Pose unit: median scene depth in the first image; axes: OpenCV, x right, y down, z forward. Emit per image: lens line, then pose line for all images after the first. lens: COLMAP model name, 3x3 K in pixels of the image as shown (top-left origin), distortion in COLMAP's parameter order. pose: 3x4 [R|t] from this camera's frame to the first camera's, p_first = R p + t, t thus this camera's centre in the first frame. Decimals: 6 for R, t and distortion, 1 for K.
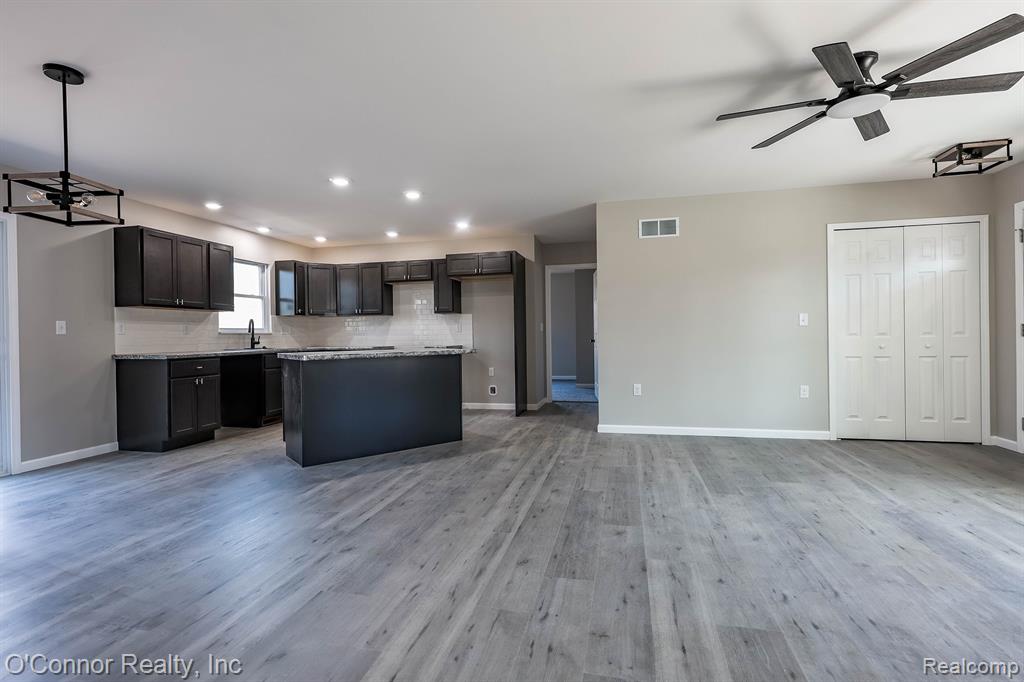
lens RADIAL K [[486.9, 0, 508.3], [0, 486.9, 337.0], [0, 0, 1]] dist [0.001458, -0.000501]
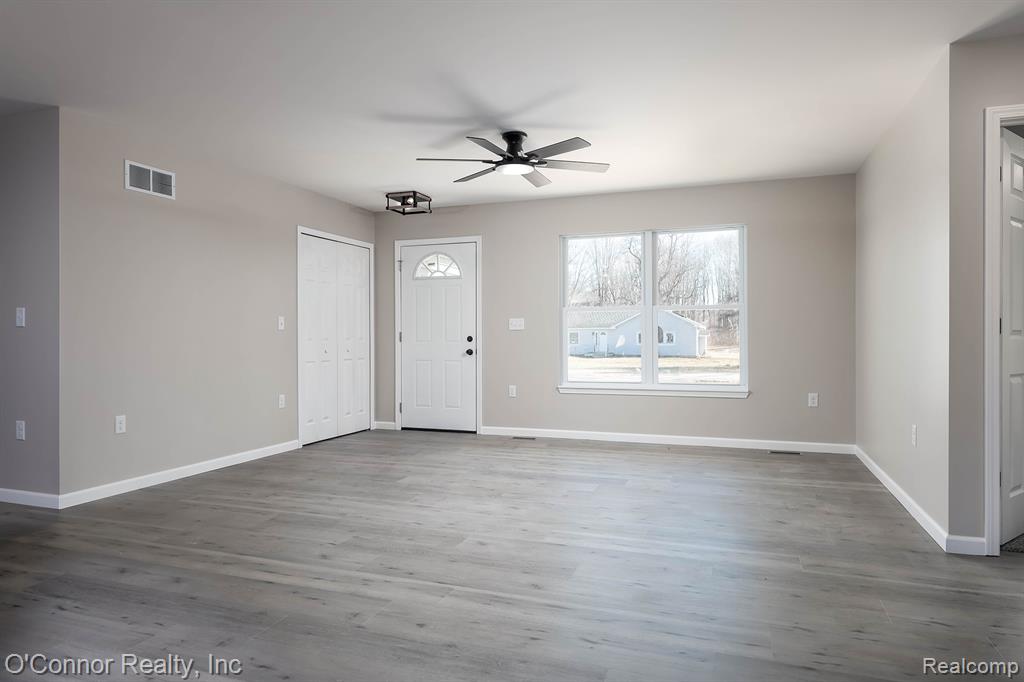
lens RADIAL K [[635.4, 0, 512.9], [0, 635.4, 337.7], [0, 0, 1]] dist [0.003256, 0.000171]
pose [[0.111759, 0.010288, 0.993682, -0.906581], [0.004191, 0.999933, -0.010824, 0.010223], [-0.993726, 0.005374, 0.111708, 0.713944]]
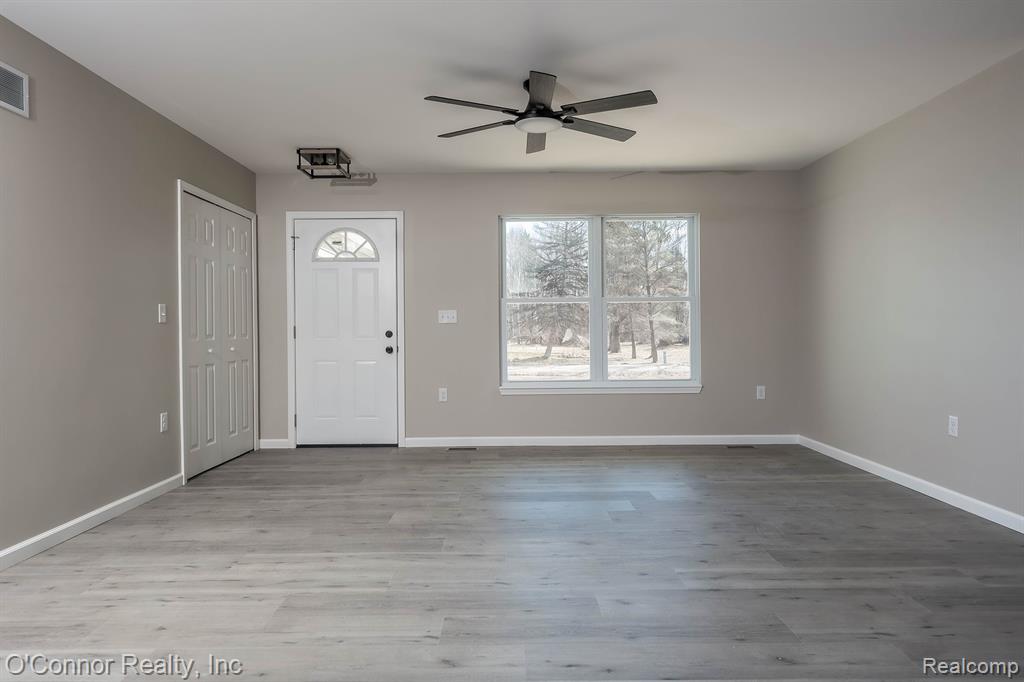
lens RADIAL K [[635.4, 0, 512.9], [0, 635.4, 337.7], [0, 0, 1]] dist [0.003256, 0.000171]
pose [[-0.240106, 0.004059, 0.970738, -0.583652], [0.011587, 0.999932, -0.001315, 0.006573], [-0.970678, 0.010932, -0.240137, 1.240579]]
